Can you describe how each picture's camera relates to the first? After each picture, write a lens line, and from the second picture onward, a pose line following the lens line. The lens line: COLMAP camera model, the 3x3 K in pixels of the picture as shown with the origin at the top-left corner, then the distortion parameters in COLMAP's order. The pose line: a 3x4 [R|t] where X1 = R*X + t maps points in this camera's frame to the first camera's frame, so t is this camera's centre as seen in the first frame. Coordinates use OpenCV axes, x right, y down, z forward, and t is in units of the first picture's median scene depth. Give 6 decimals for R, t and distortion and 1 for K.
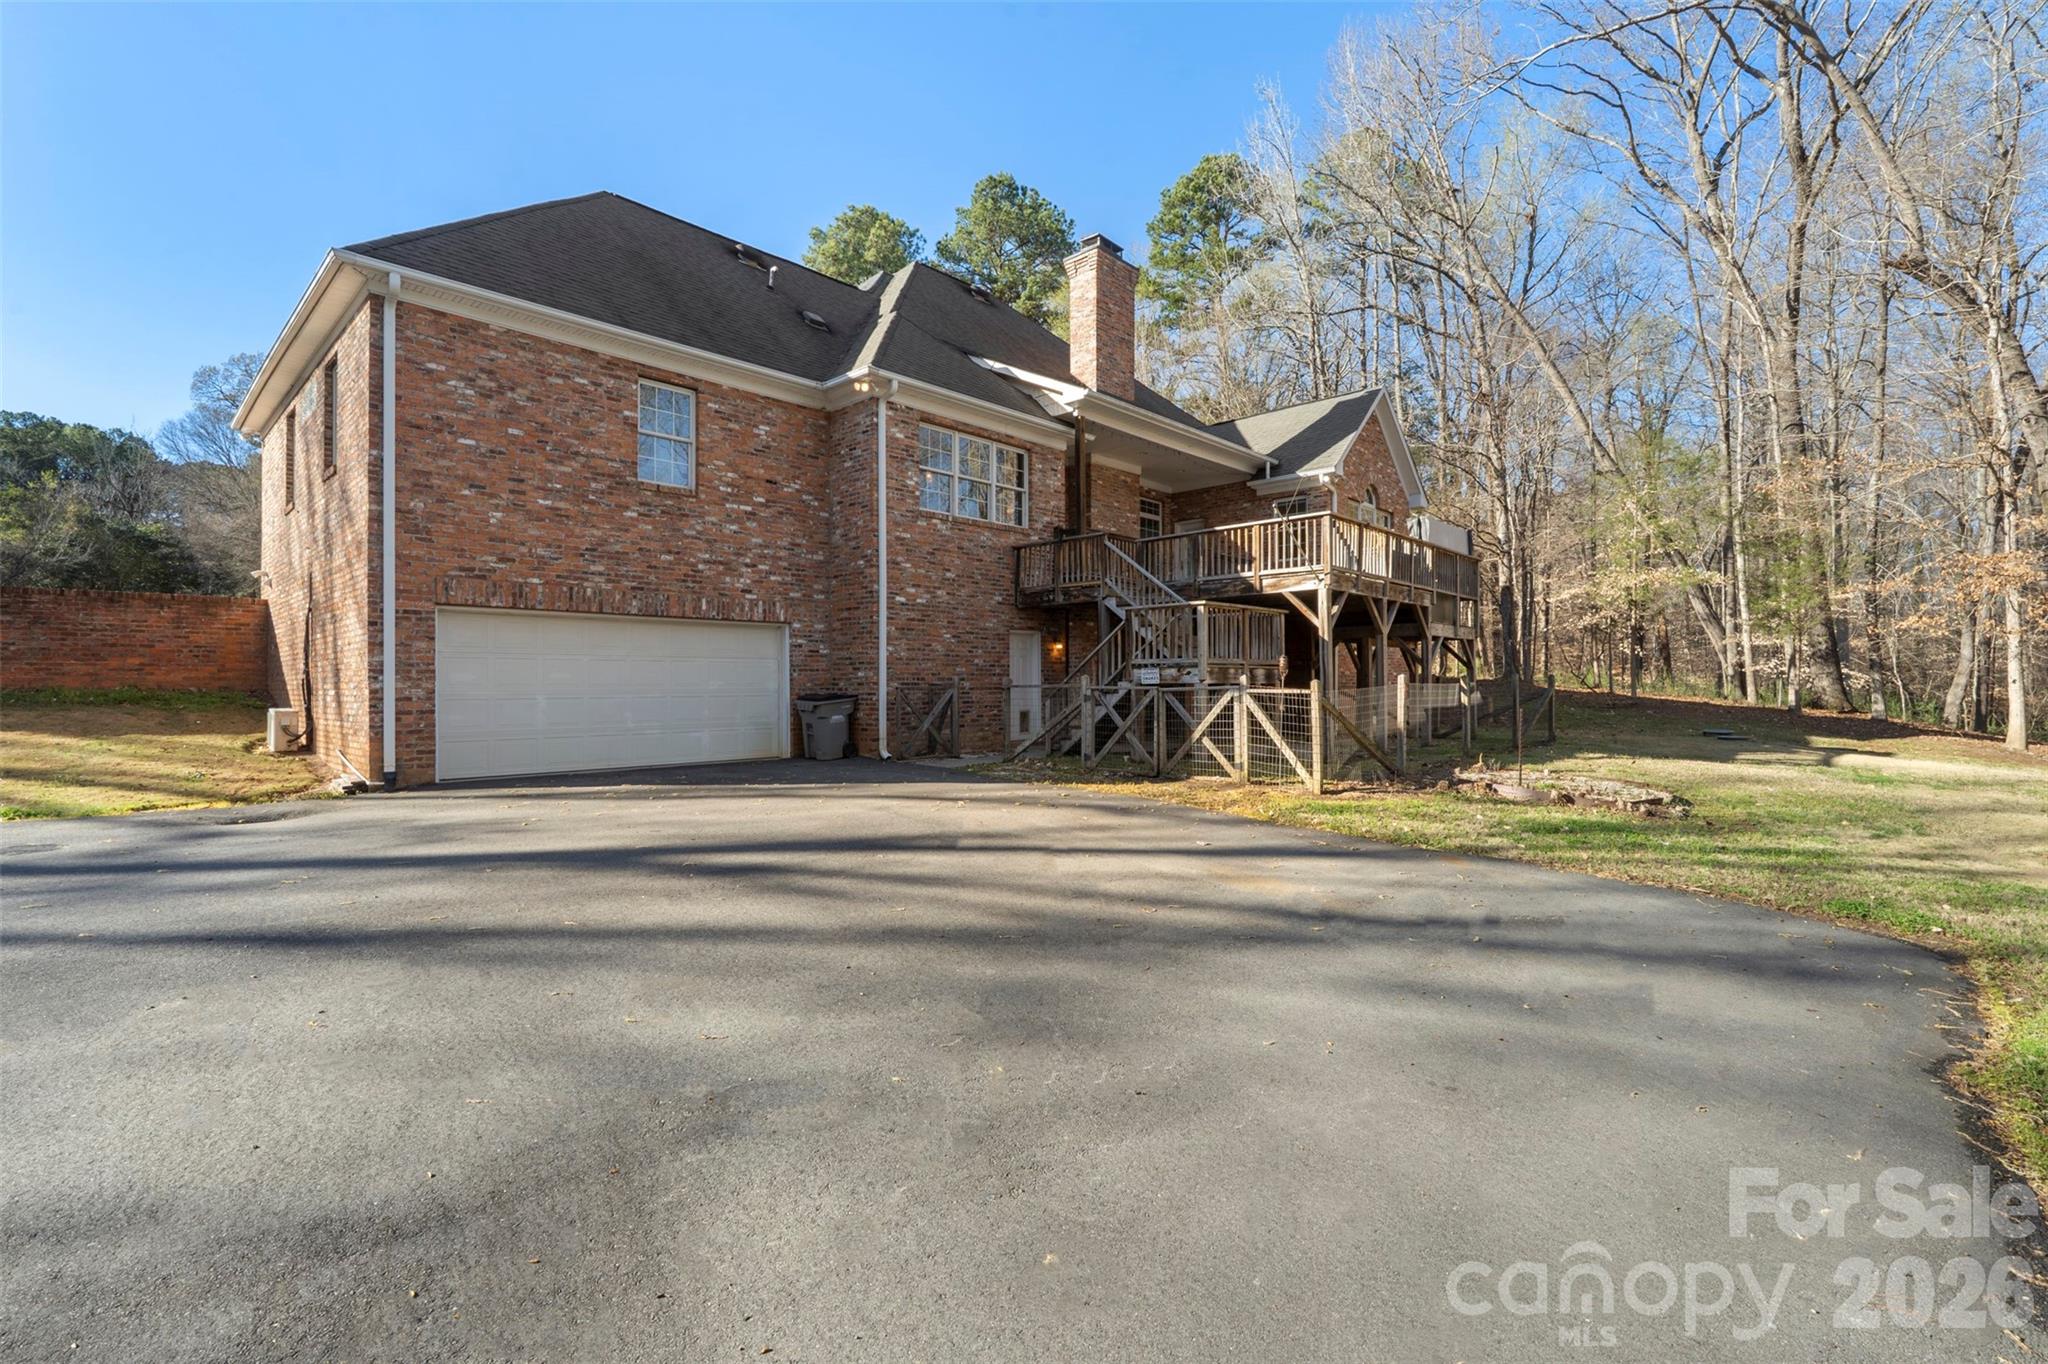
lens RADIAL K [[903.3, 0, 1031.6], [0, 903.3, 681.9], [0, 0, 1]] dist [-0.009440, 0.002219]
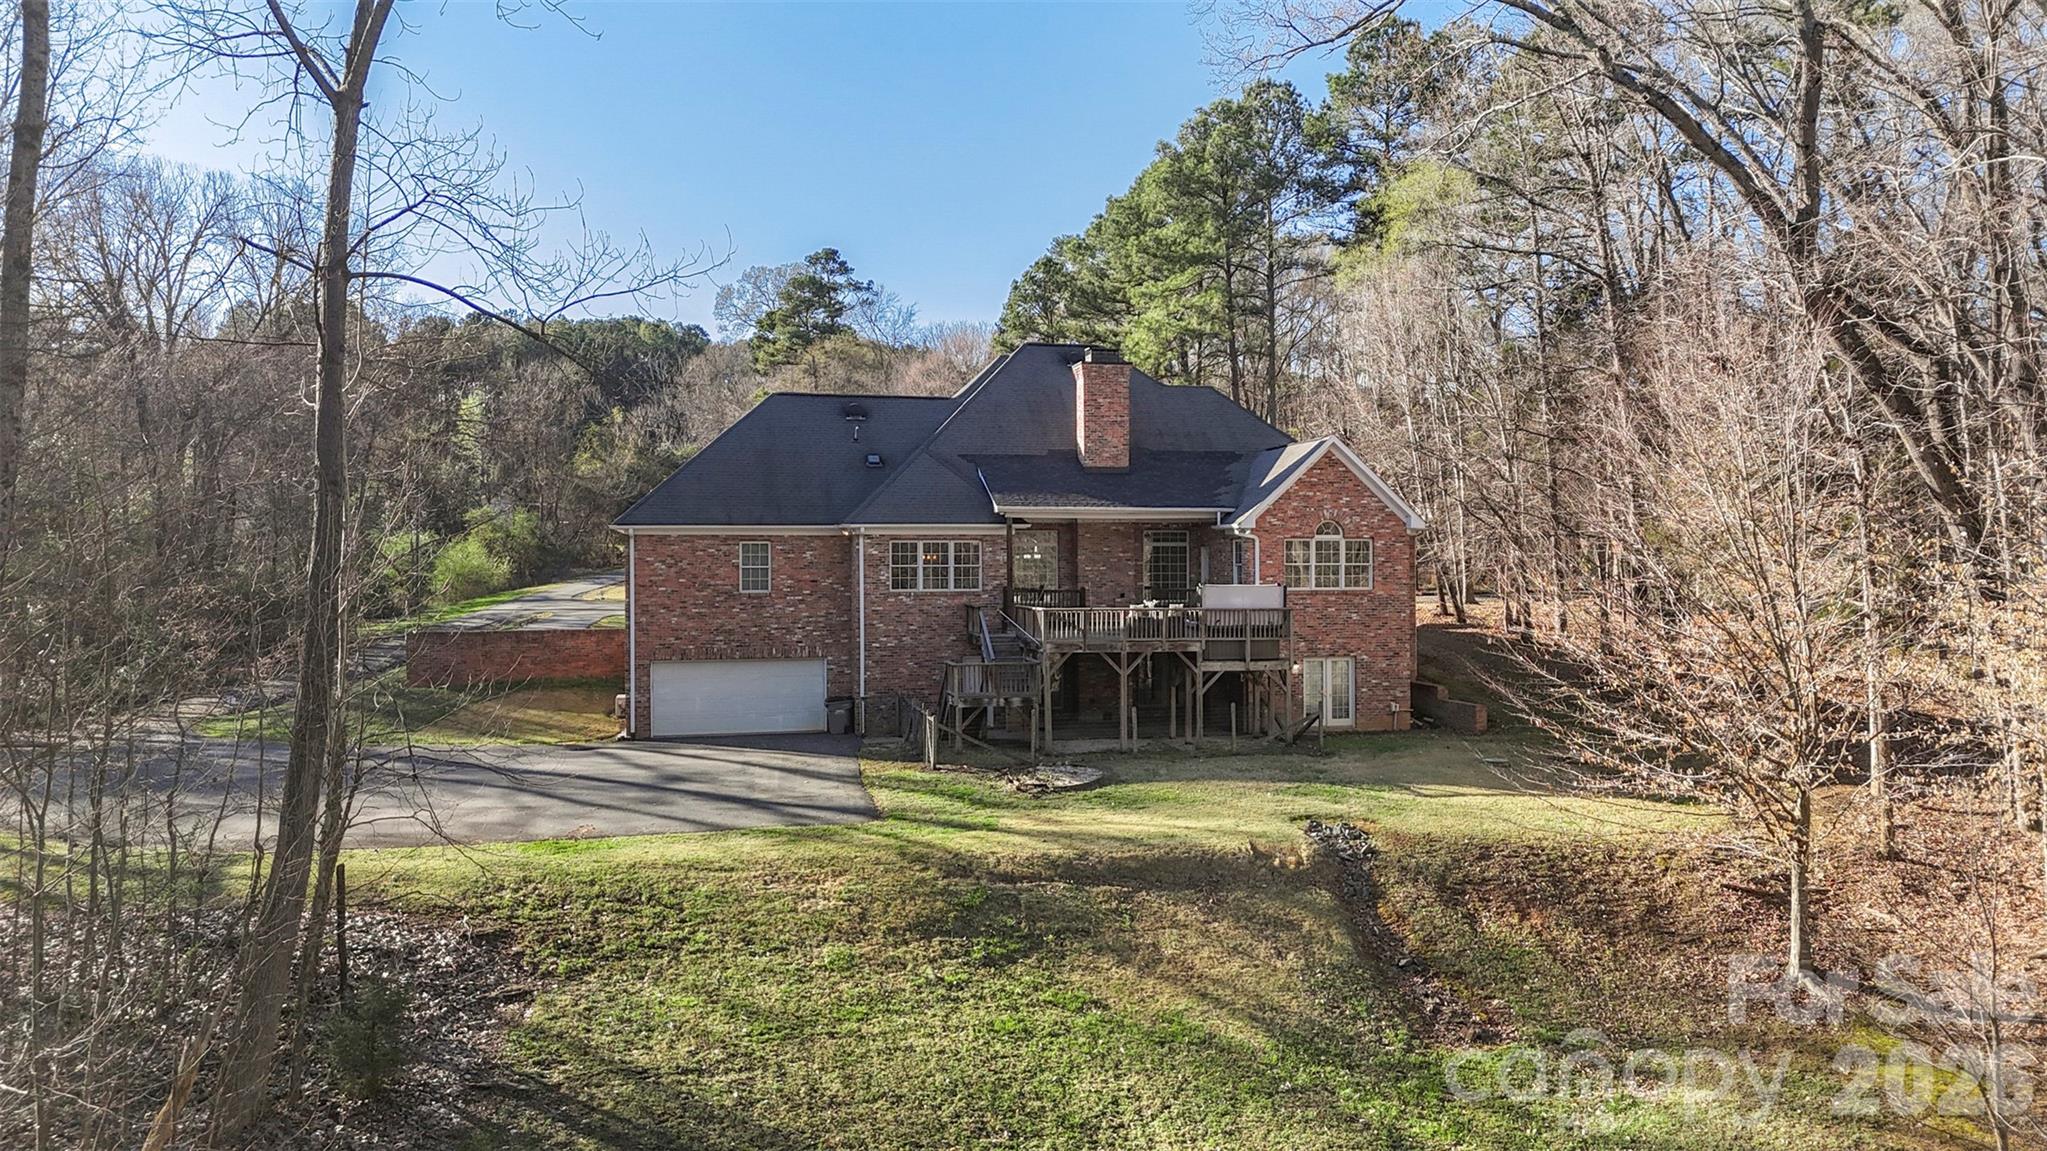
lens RADIAL K [[1503.4, 0, 1027.2], [0, 1503.4, 572.7], [0, 0, 1]] dist [0.097474, -0.014090]
pose [[0.831889, 0.001437, -0.554940, 1.839680], [0.003092, 0.999969, 0.007224, -0.268397], [0.554934, -0.007726, 0.831859, -1.359760]]
